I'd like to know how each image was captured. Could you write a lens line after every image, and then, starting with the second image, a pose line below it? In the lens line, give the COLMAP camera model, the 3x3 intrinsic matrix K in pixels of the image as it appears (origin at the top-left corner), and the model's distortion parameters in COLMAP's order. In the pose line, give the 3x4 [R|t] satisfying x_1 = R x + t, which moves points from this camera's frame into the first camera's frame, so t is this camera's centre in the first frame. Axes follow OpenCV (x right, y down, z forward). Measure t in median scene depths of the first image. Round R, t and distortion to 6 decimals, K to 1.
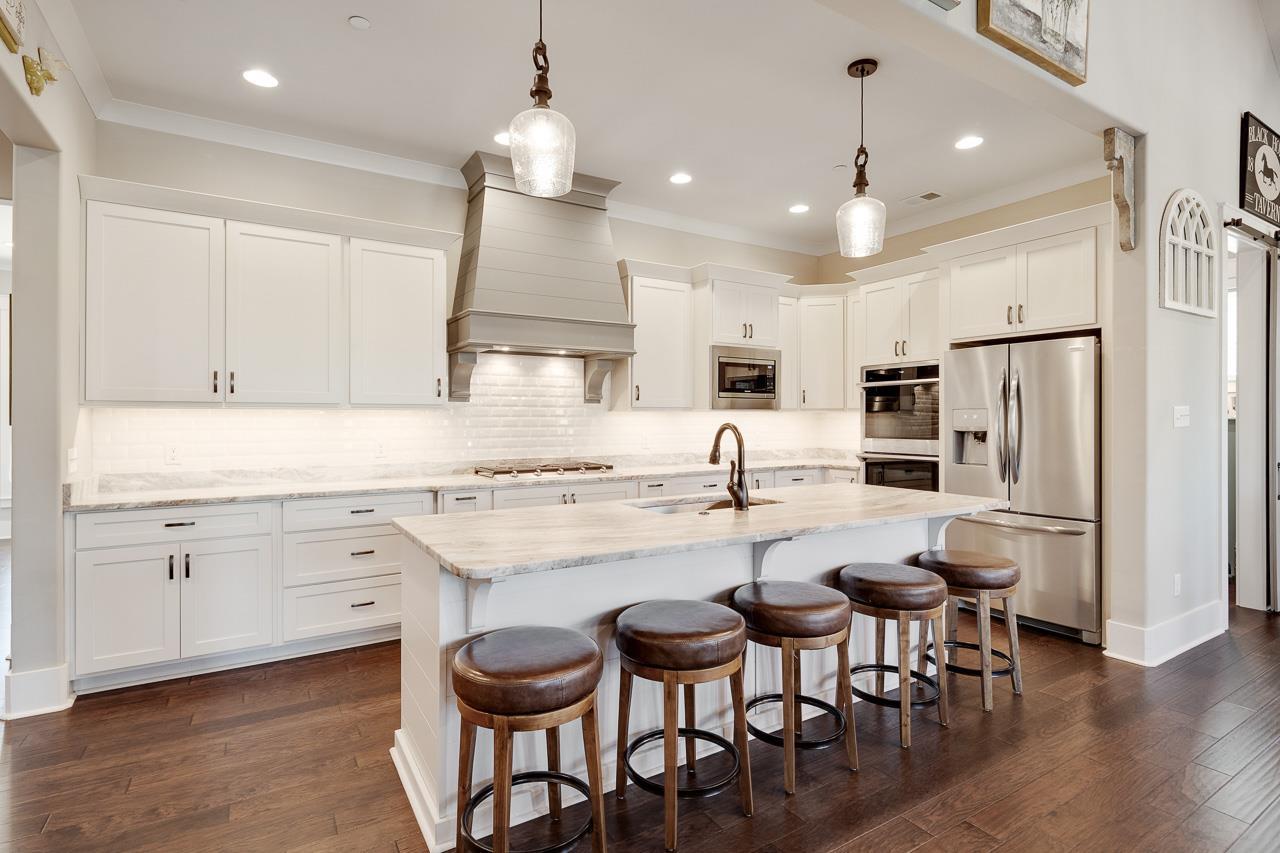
lens RADIAL K [[617.7, 0, 633.7], [0, 617.7, 416.5], [0, 0, 1]] dist [0.000570, -0.000057]
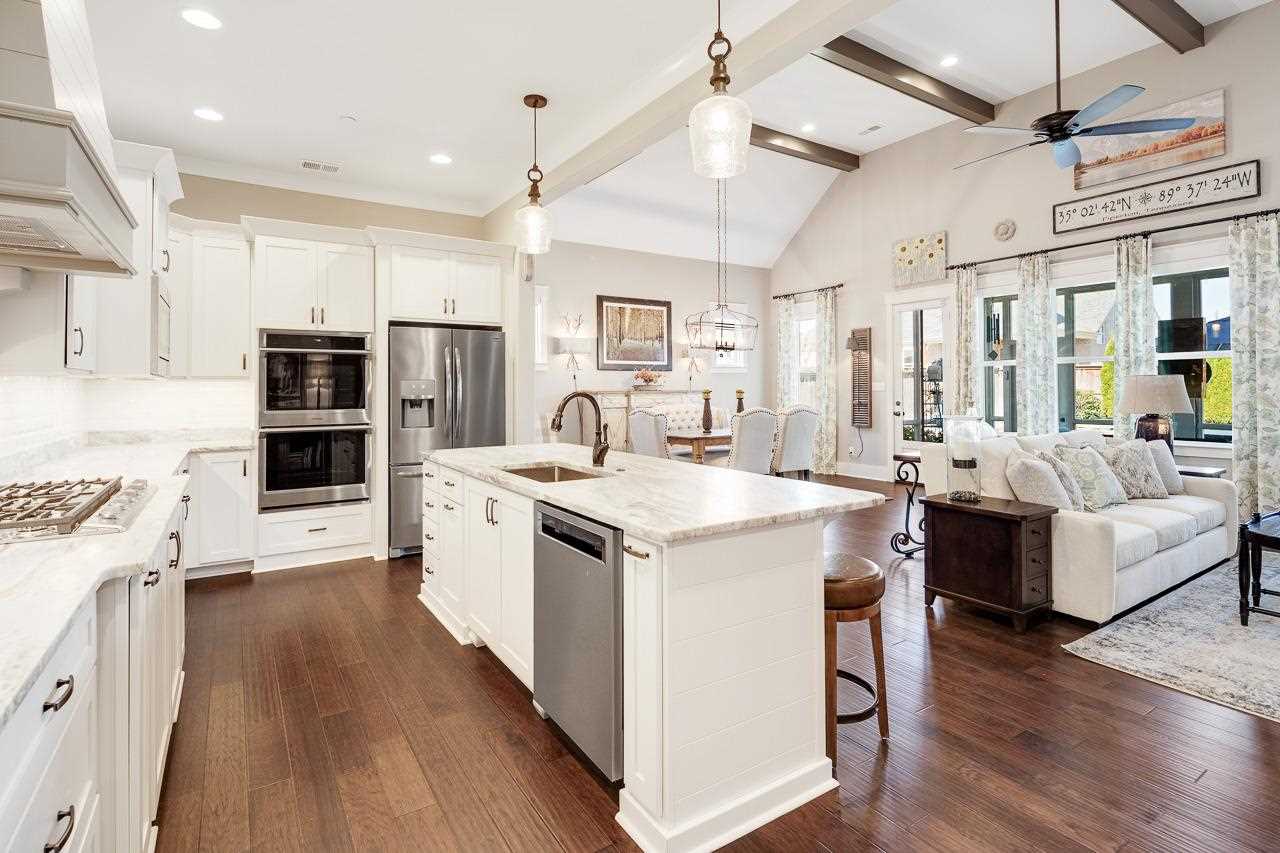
lens RADIAL K [[620.2, 0, 633.0], [0, 620.2, 382.3], [0, 0, 1]] dist [-0.000967, -0.002120]
pose [[-0.026501, 0.007932, 0.999617, -0.628388], [0.002134, 0.999967, -0.007878, 0.002653], [-0.999647, 0.001925, -0.026517, 0.613716]]
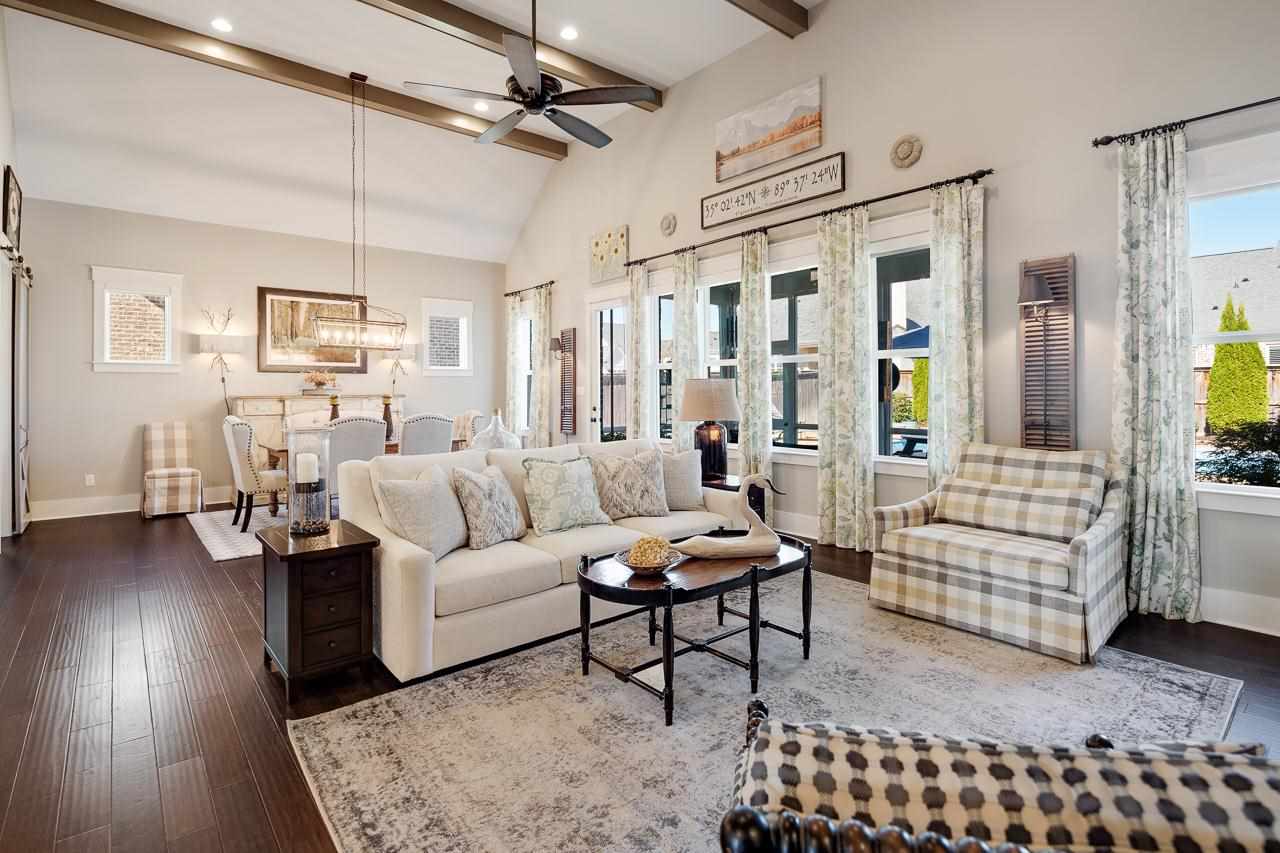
lens RADIAL K [[621.7, 0, 636.1], [0, 621.7, 390.1], [0, 0, 1]] dist [0.001133, -0.000092]
pose [[-0.152442, 0.000435, 0.988312, -0.530159], [0.002163, 0.999998, -0.000107, 0.001100], [-0.988310, 0.002122, -0.152442, -0.147143]]
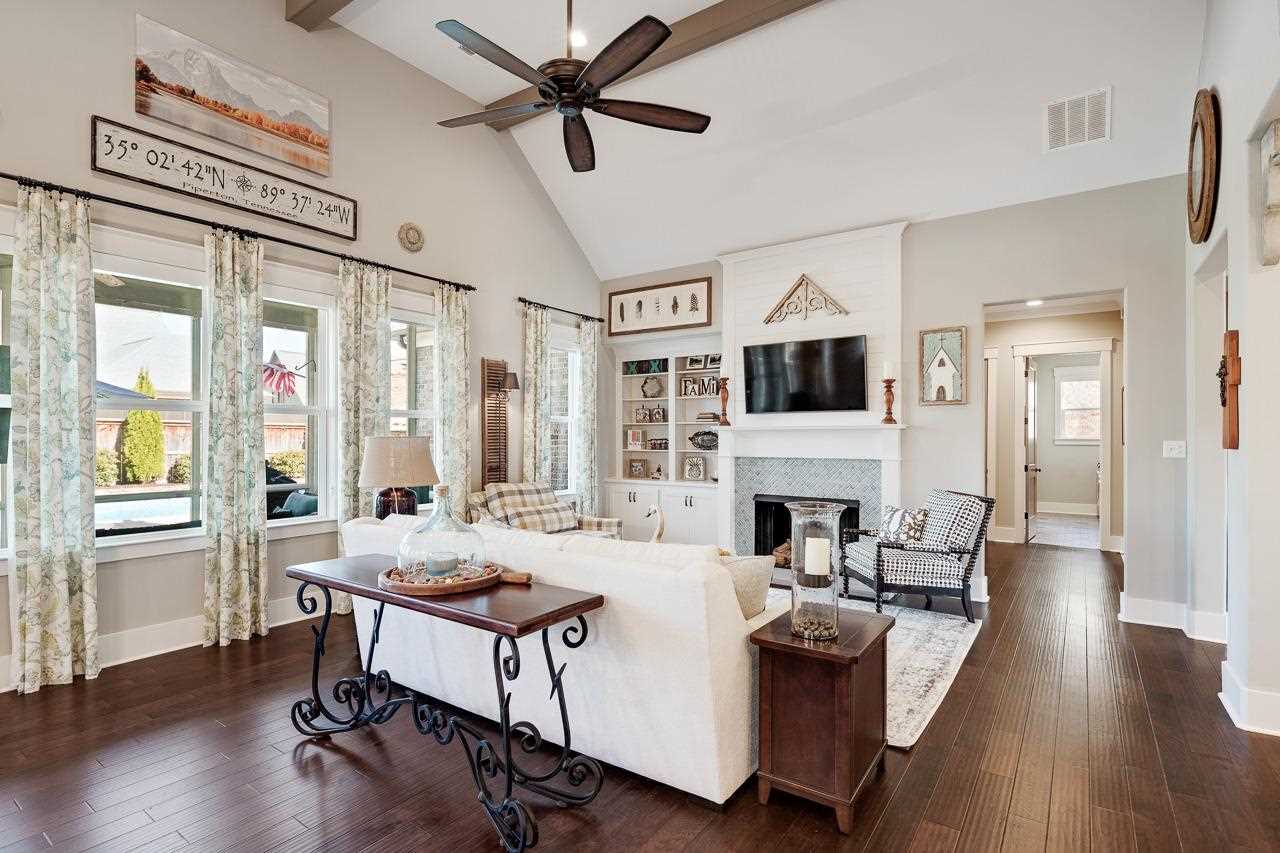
lens RADIAL K [[620.5, 0, 636.0], [0, 620.5, 440.2], [0, 0, 1]] dist [0.000226, -0.000642]
pose [[-0.919539, 0.000211, -0.392998, 0.617894], [-0.001196, 0.999994, 0.003335, -0.016459], [0.392996, 0.003537, -0.919533, 0.577002]]
